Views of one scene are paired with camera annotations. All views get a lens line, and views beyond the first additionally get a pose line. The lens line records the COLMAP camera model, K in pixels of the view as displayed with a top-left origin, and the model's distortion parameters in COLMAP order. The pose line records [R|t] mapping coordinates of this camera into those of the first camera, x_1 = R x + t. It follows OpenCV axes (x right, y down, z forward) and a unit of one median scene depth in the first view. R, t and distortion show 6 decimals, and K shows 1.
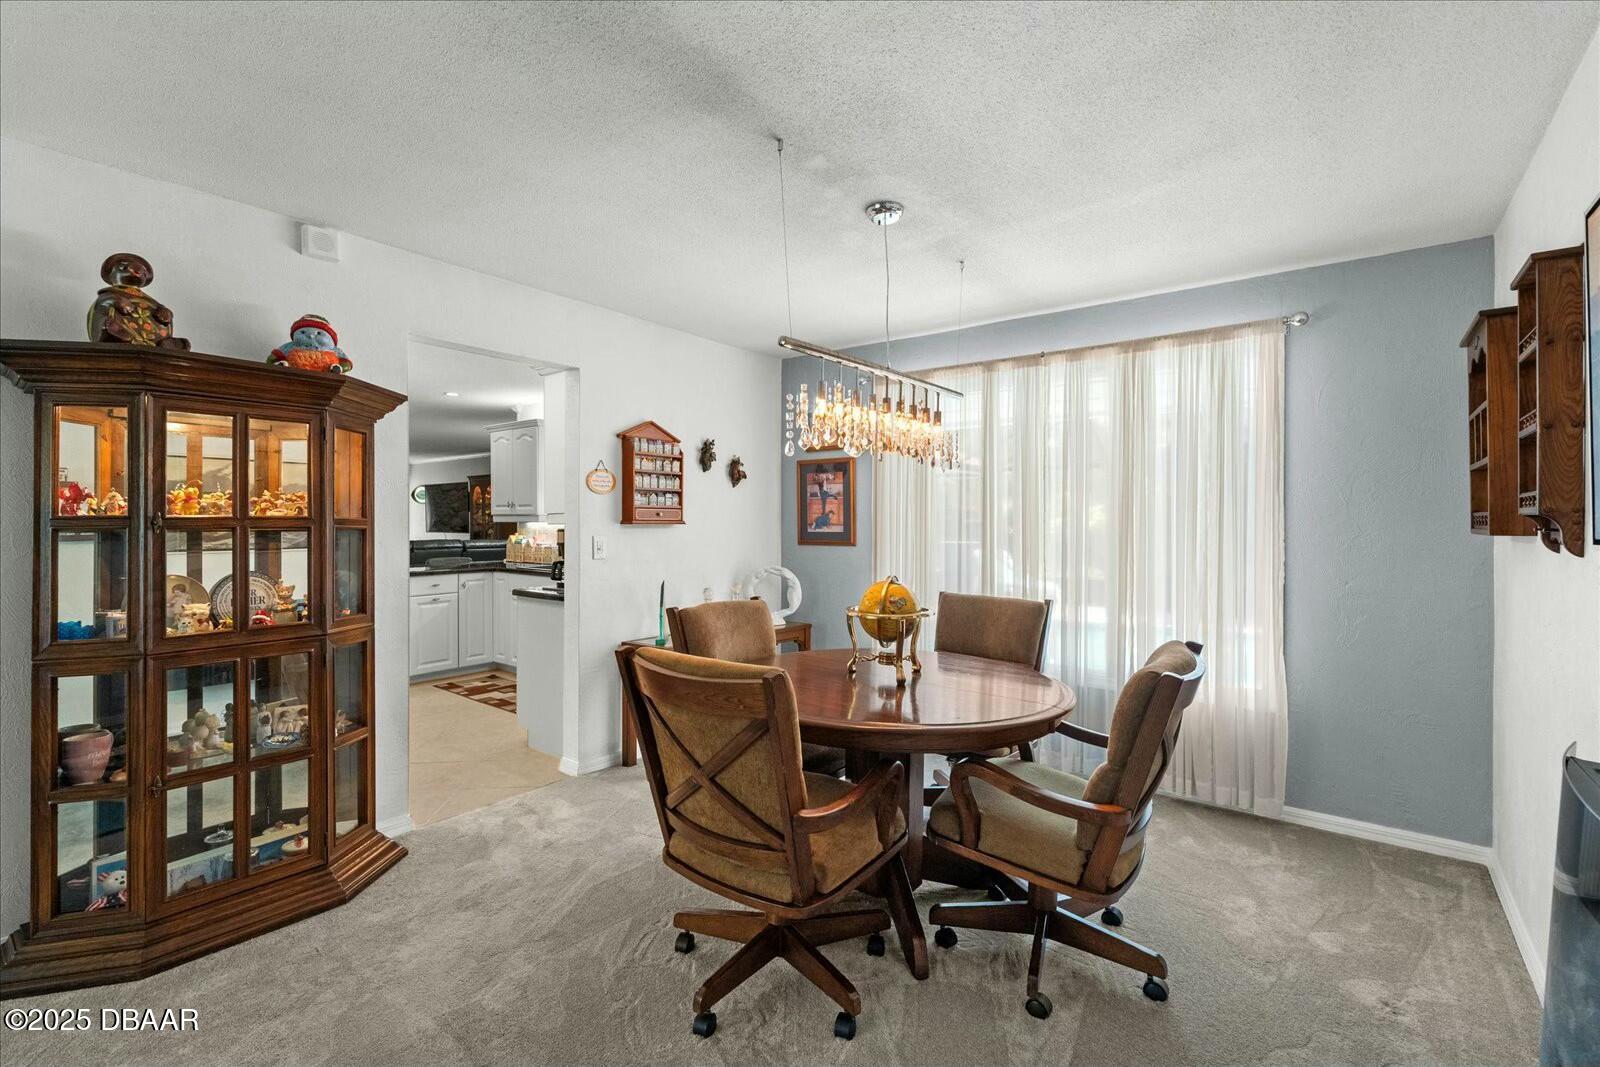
lens RADIAL K [[706.7, 0, 800.0], [0, 706.7, 533.5], [0, 0, 1]] dist [-0.011653, 0.000525]
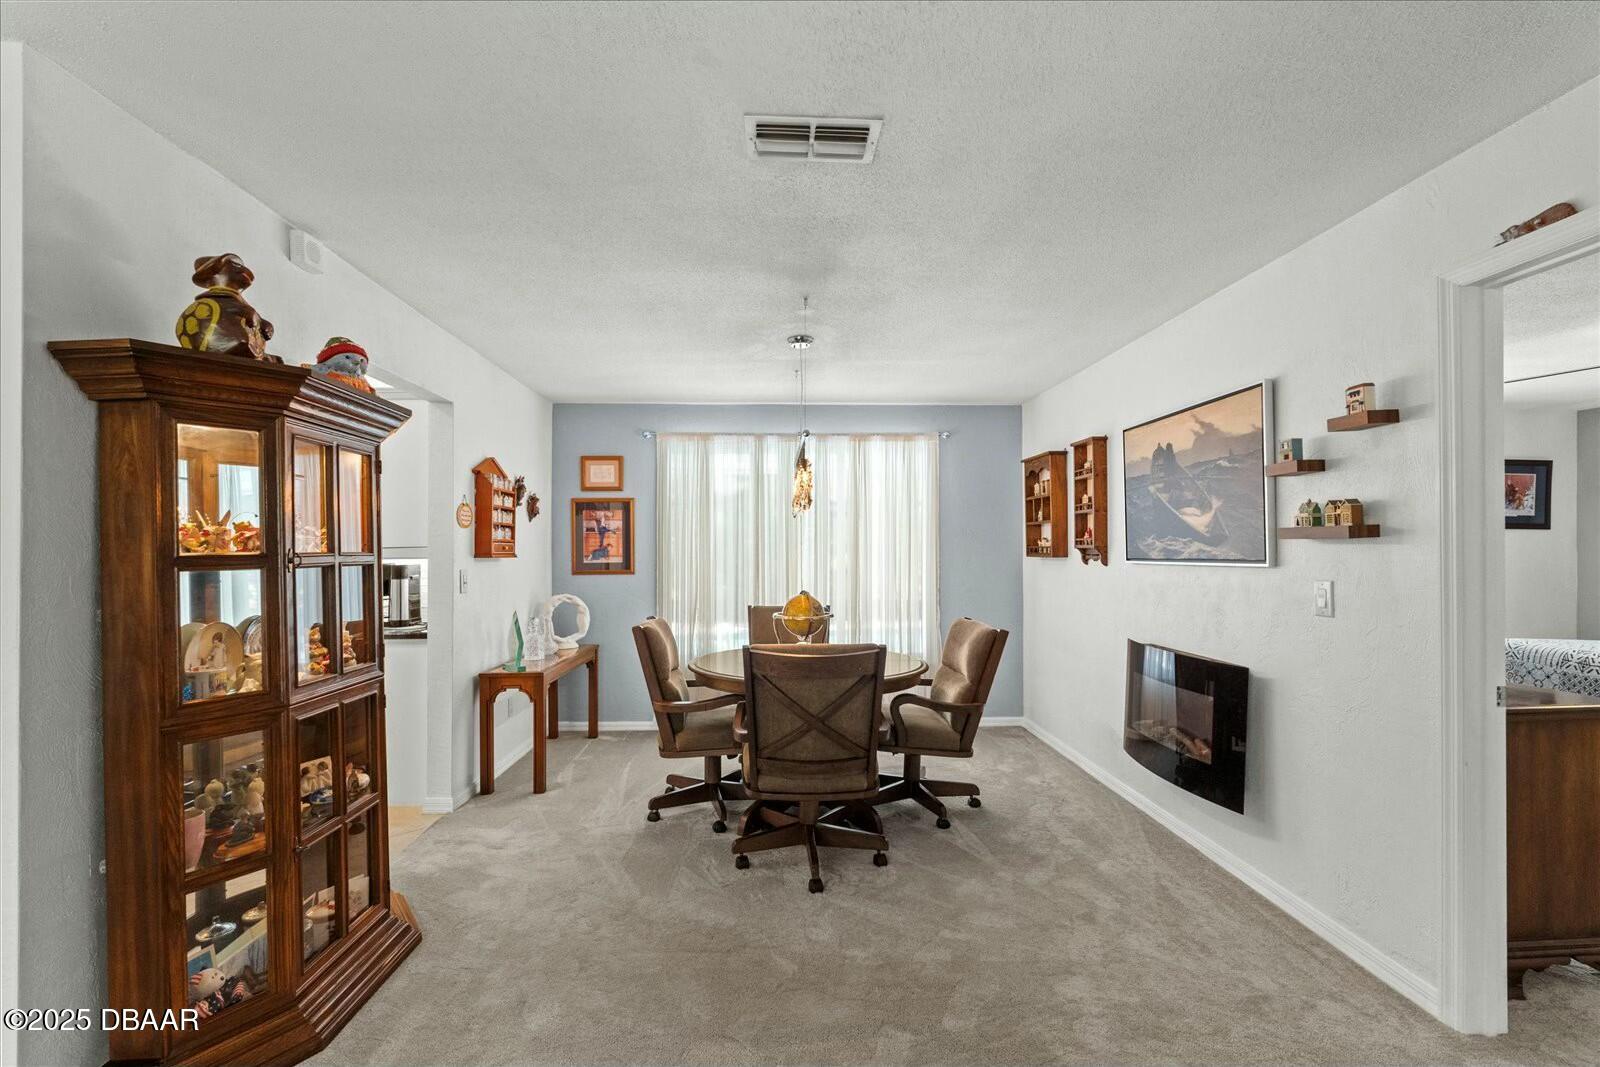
lens RADIAL K [[694.5, 0, 796.3], [0, 694.5, 556.0], [0, 0, 1]] dist [-0.028899, 0.000208]
pose [[0.764104, -0.012200, 0.644977, -0.626780], [0.018405, 0.999826, -0.002892, -0.005458], [-0.644830, 0.014080, 0.764196, -0.065928]]
